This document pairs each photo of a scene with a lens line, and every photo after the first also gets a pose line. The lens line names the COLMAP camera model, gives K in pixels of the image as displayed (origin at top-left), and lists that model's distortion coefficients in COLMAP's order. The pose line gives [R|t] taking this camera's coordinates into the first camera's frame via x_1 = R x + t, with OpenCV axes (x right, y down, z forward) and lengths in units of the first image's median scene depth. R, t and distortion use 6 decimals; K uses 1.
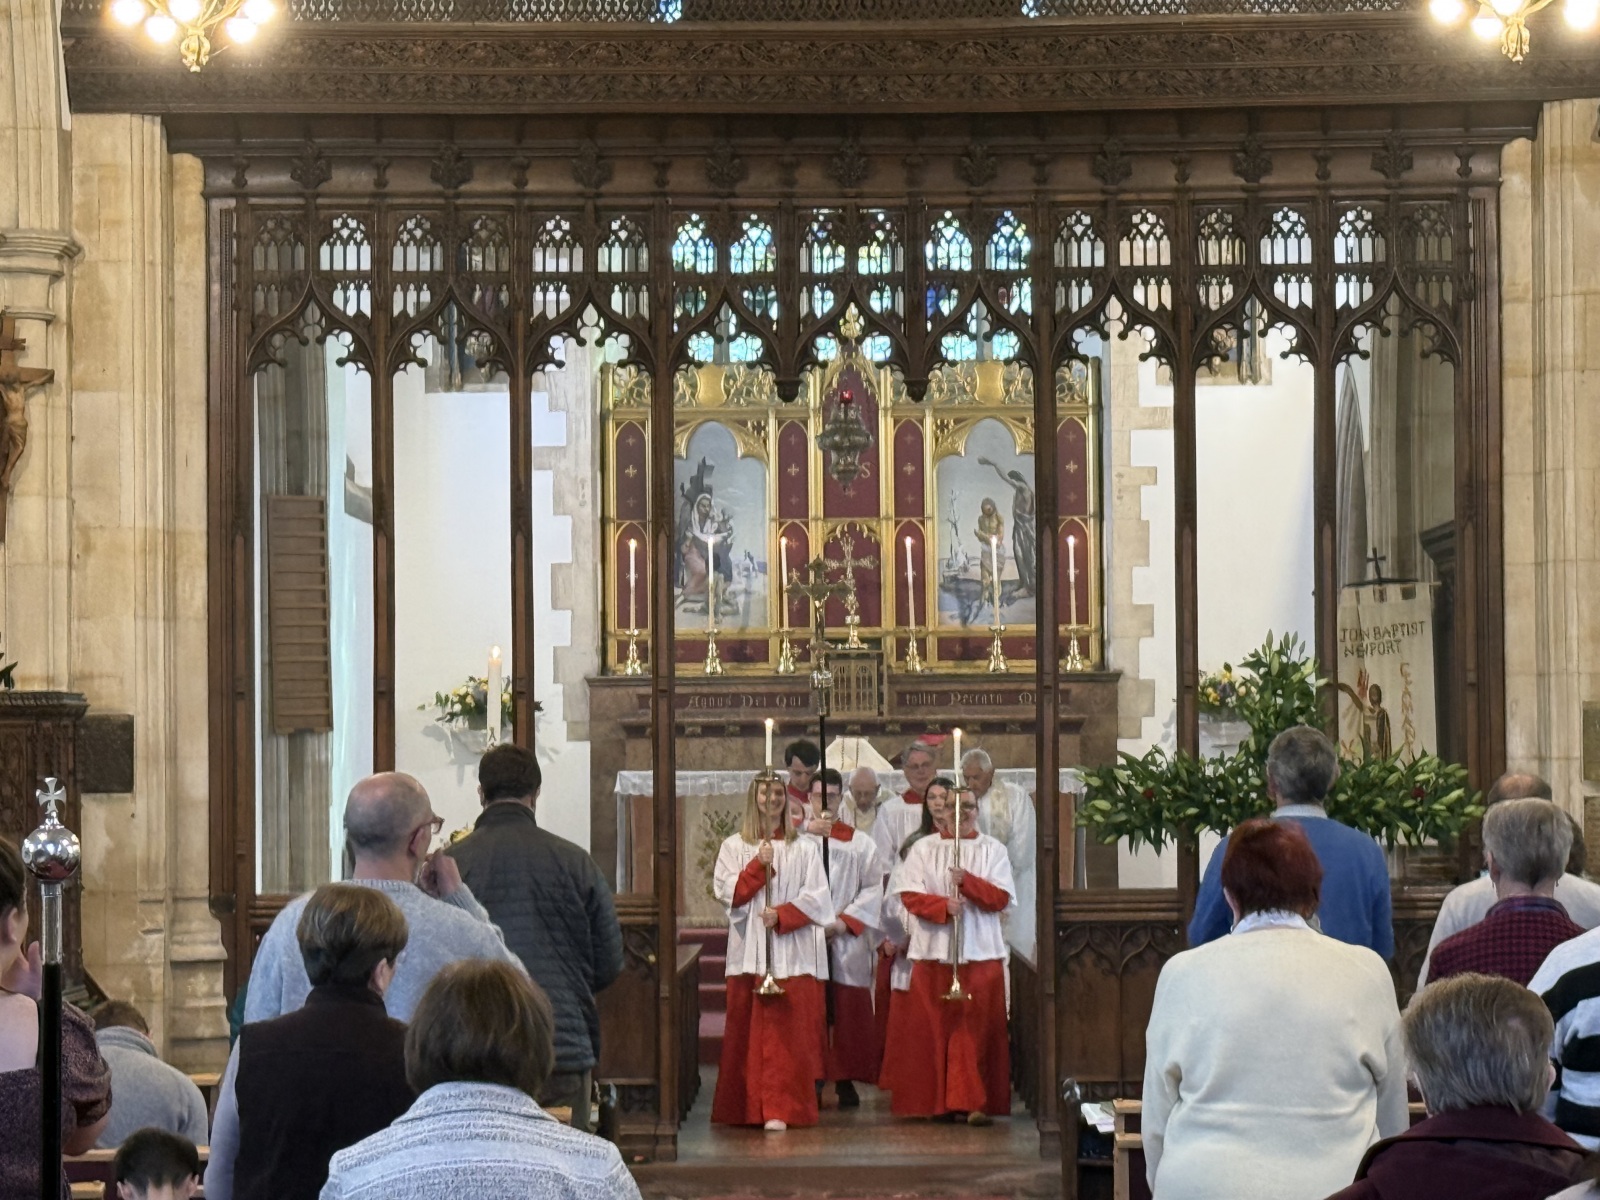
lens RADIAL K [[4486.1, 0, 800.1], [0, 4486.1, 600.6], [0, 0, 1]] dist [0.043401, 0.000000]
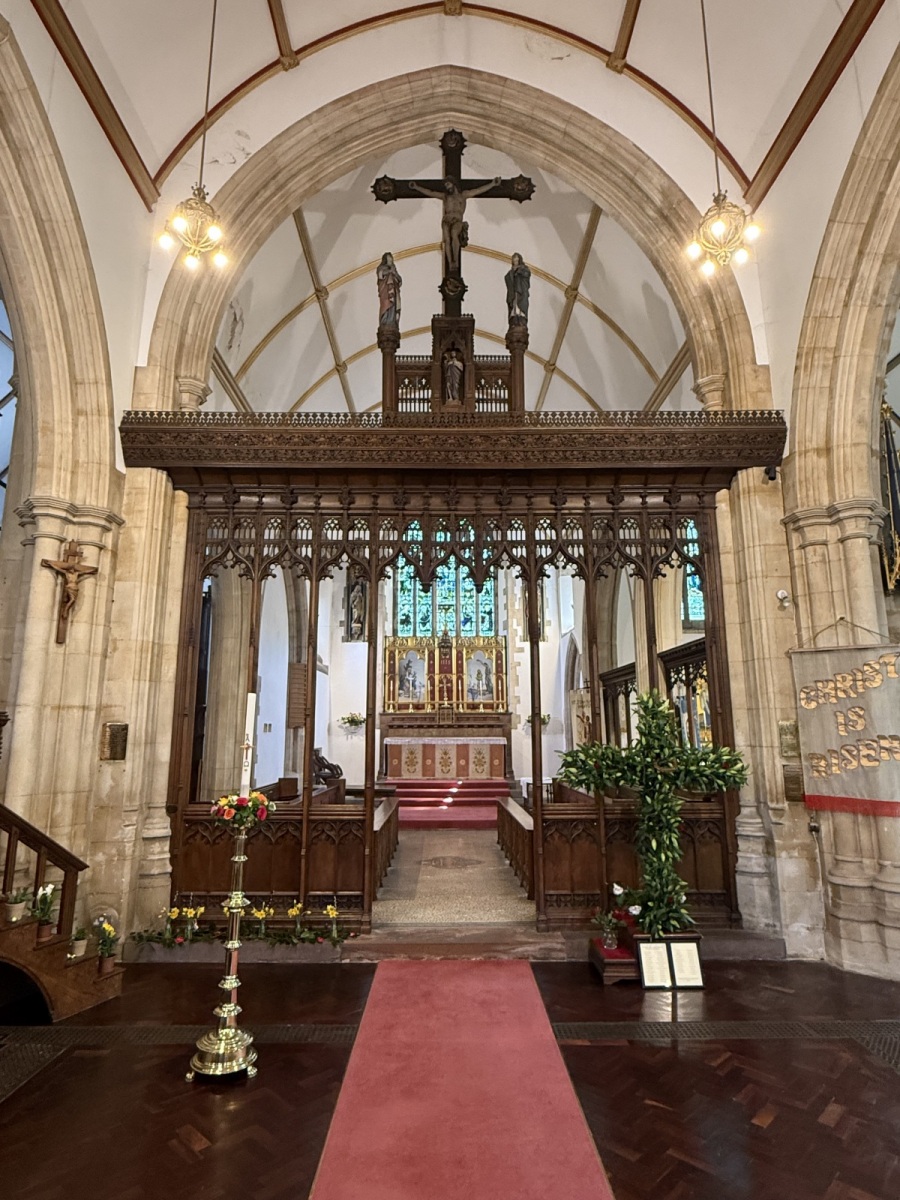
lens RADIAL K [[663.8, 0, 450.7], [0, 663.8, 602.3], [0, 0, 1]] dist [-0.006877, 0.000692]
pose [[0.999688, 0.009053, 0.023297, 0.002369], [-0.005411, 0.988380, -0.151907, 0.014710], [-0.024402, 0.151733, 0.988120, 0.652474]]
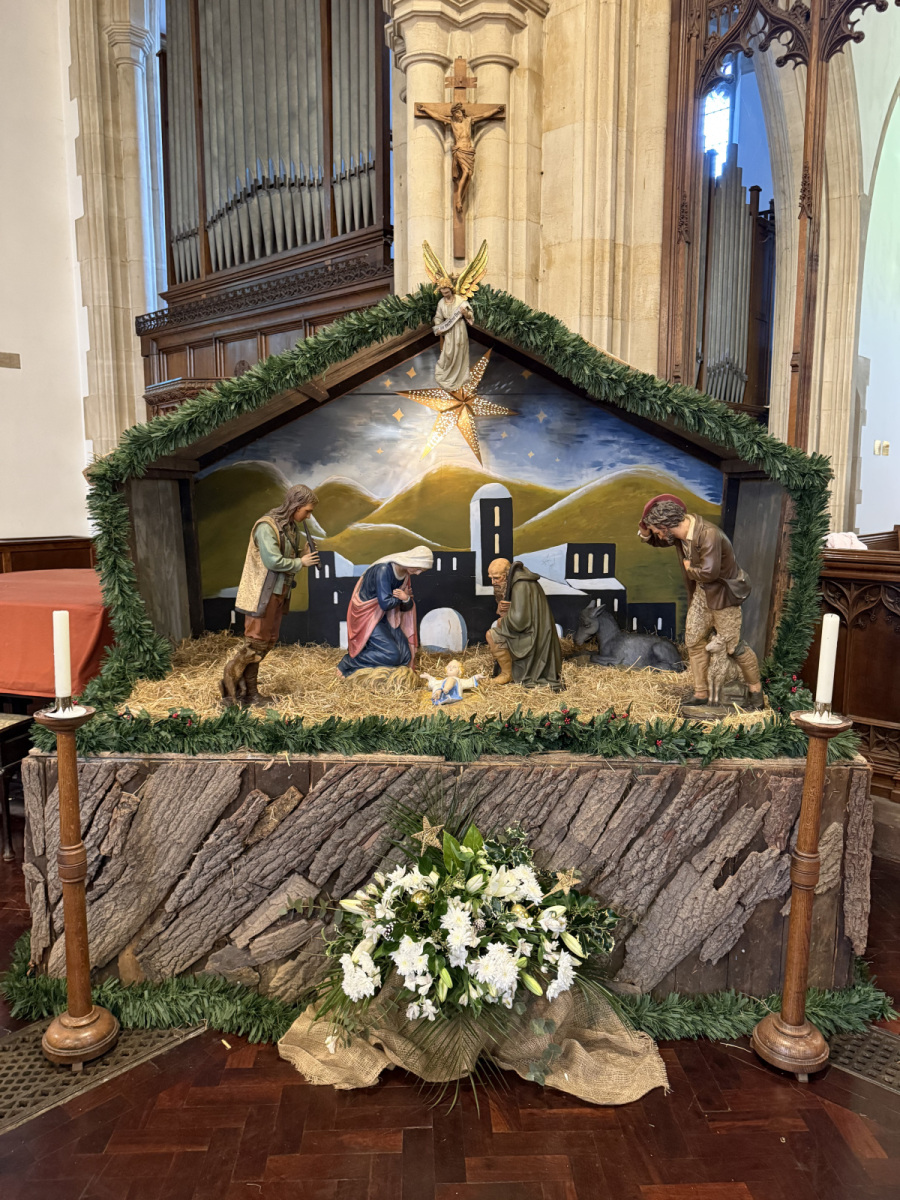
lens RADIAL K [[844.4, 0, 452.2], [0, 844.4, 601.6], [0, 0, 1]] dist [0.001756, -0.001960]
pose [[0.747762, 0.099369, -0.656489, -0.013711], [0.021418, 0.984613, 0.173432, 0.039687], [0.663621, -0.143746, 0.734128, 0.781841]]
